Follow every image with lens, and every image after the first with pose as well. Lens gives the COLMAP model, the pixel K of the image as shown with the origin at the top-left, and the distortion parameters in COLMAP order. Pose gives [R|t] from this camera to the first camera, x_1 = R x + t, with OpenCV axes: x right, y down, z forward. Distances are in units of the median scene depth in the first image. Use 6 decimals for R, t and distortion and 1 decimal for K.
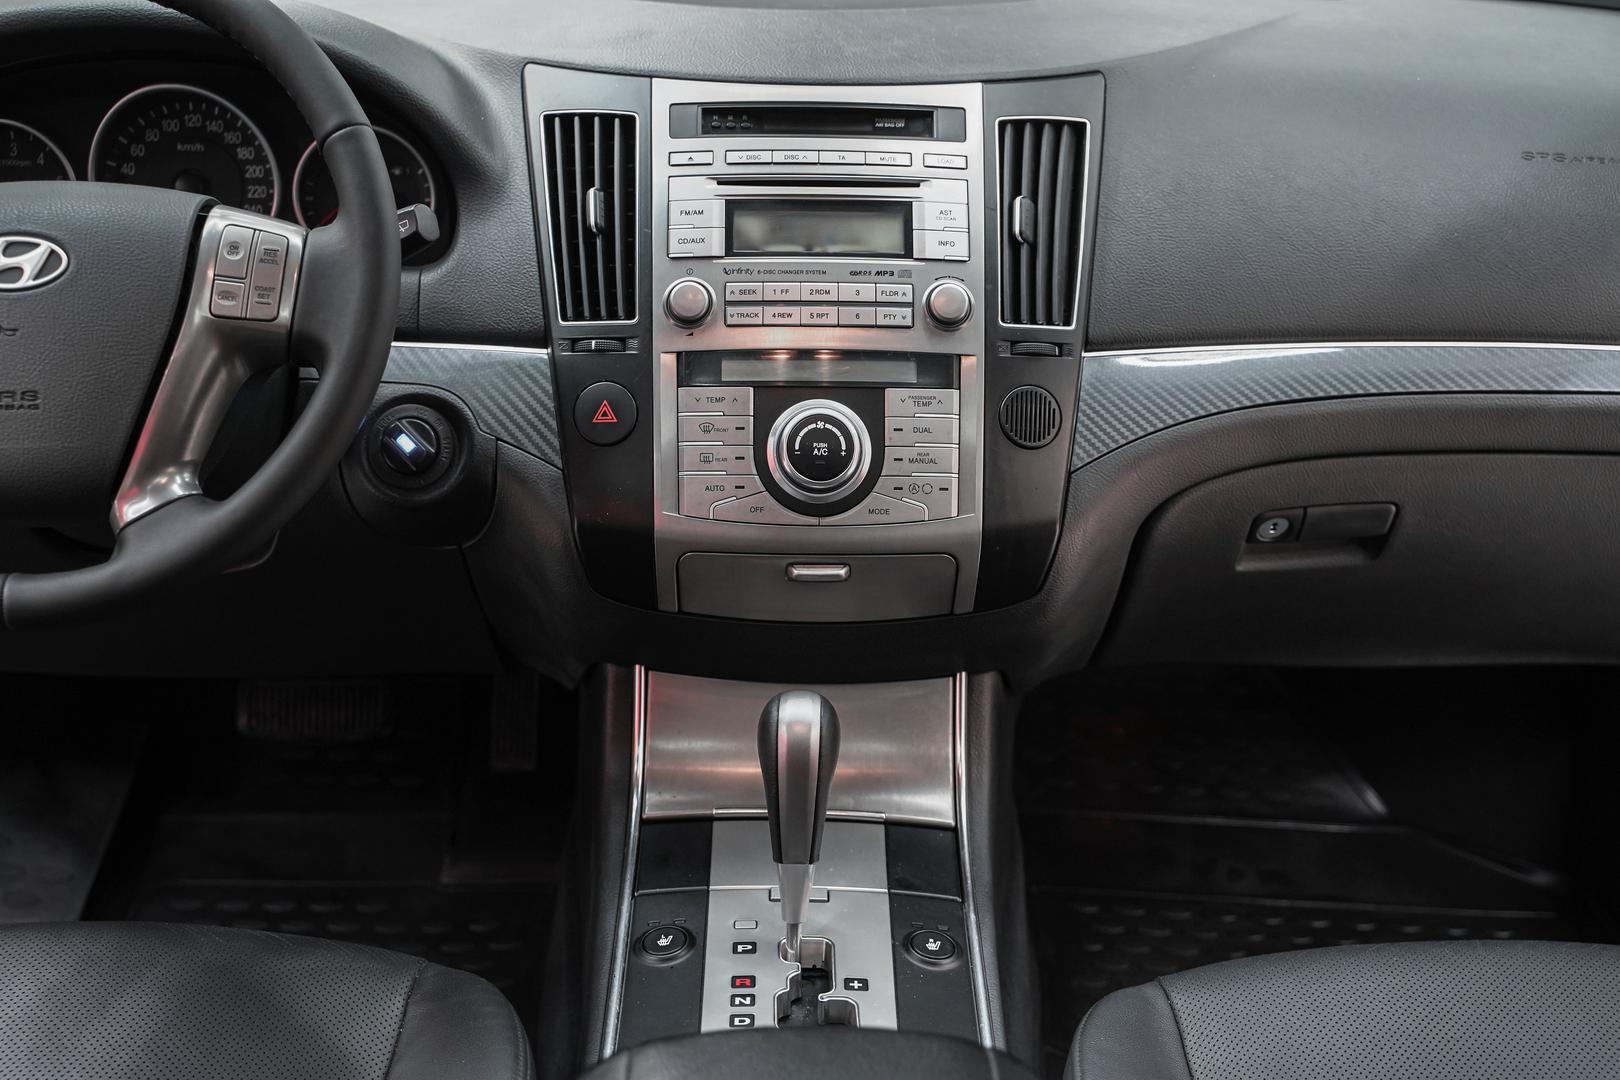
lens RADIAL K [[2057.5, 0, 810.0], [0, 2057.5, 540.0], [0, 0, 1]] dist [-0.001585, -0.014795]
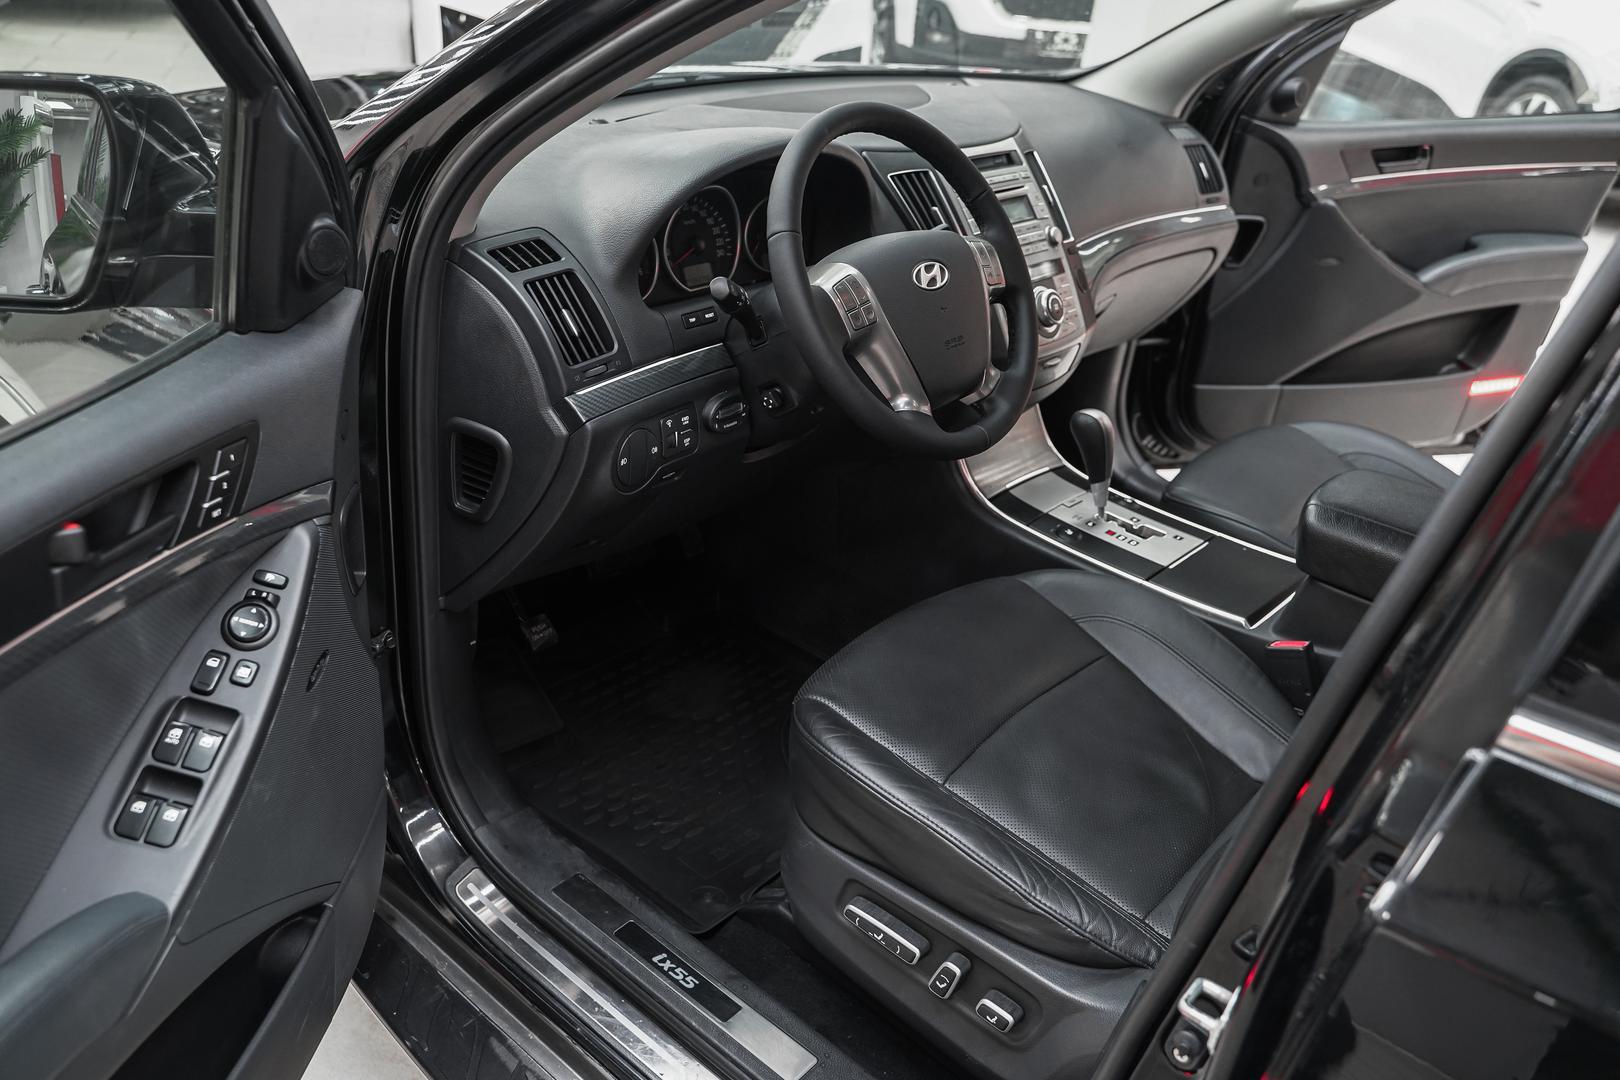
lens RADIAL K [[1297.0, 0, 810.0], [0, 1297.0, 540.0], [0, 0, 1]] dist [-0.007570, 0.001392]
pose [[0.676911, -0.307942, 0.668553, -1.177027], [0.238560, 0.951037, 0.196514, -0.141380], [-0.696334, 0.026468, 0.717230, 0.164434]]
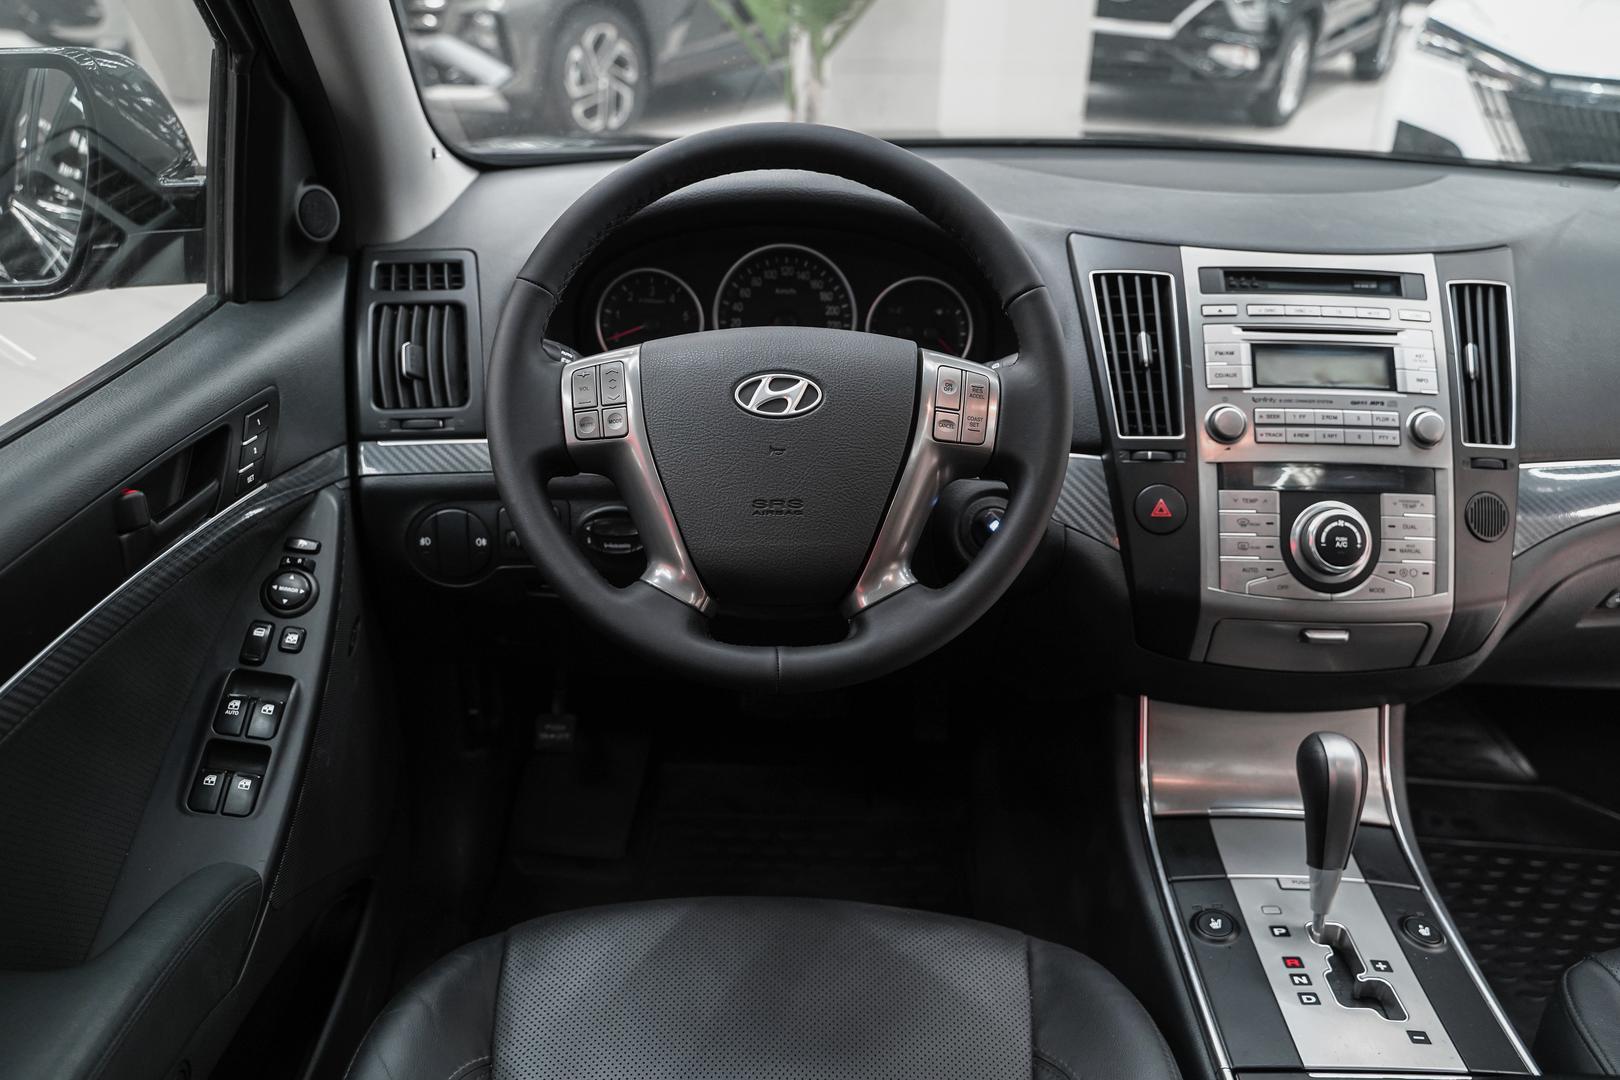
lens RADIAL K [[1297.0, 0, 810.0], [0, 1297.0, 540.0], [0, 0, 1]] dist [-0.007570, 0.001392]
pose [[0.999746, 0.017786, -0.013838, -0.304138], [-0.017511, 0.999652, 0.019750, -0.053942], [0.014185, -0.019502, 0.999709, 0.185182]]
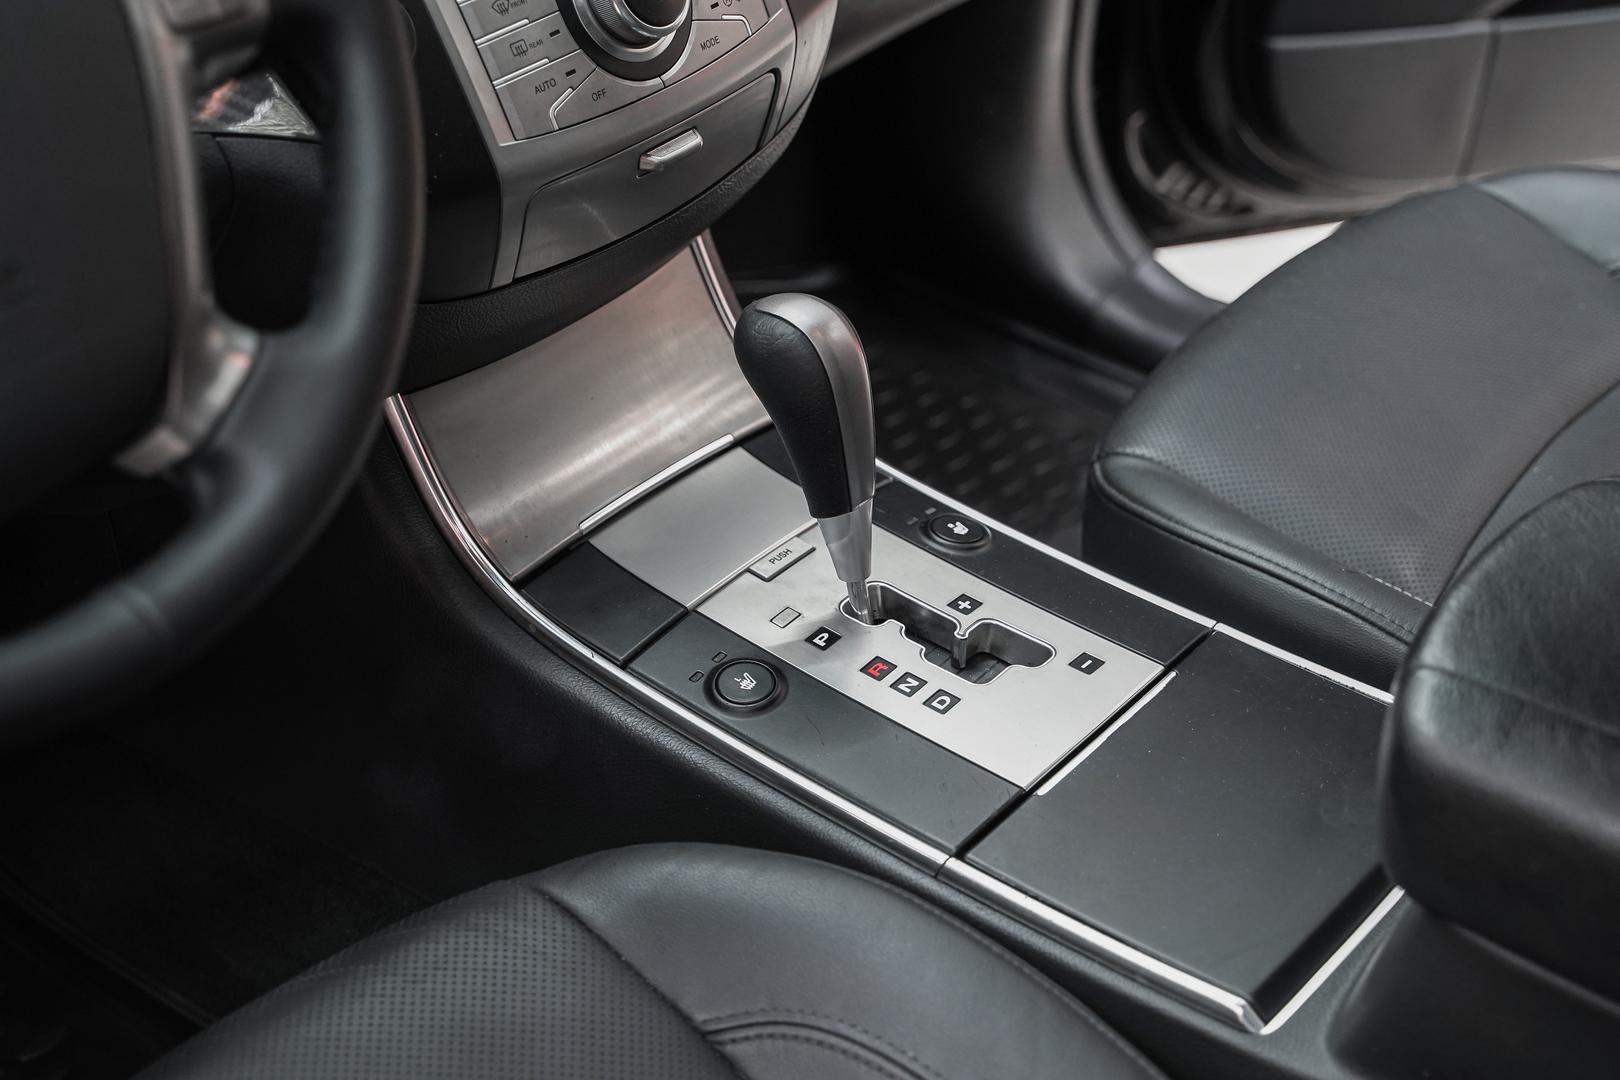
lens RADIAL K [[2448.6, 0, 810.0], [0, 2448.6, 540.0], [0, 0, 1]] dist [0.004015, 0.029728]
pose [[0.635941, -0.445621, 0.630080, -0.568067], [0.303618, 0.895072, 0.326593, -0.128390], [-0.709504, -0.016390, 0.704511, 0.345273]]
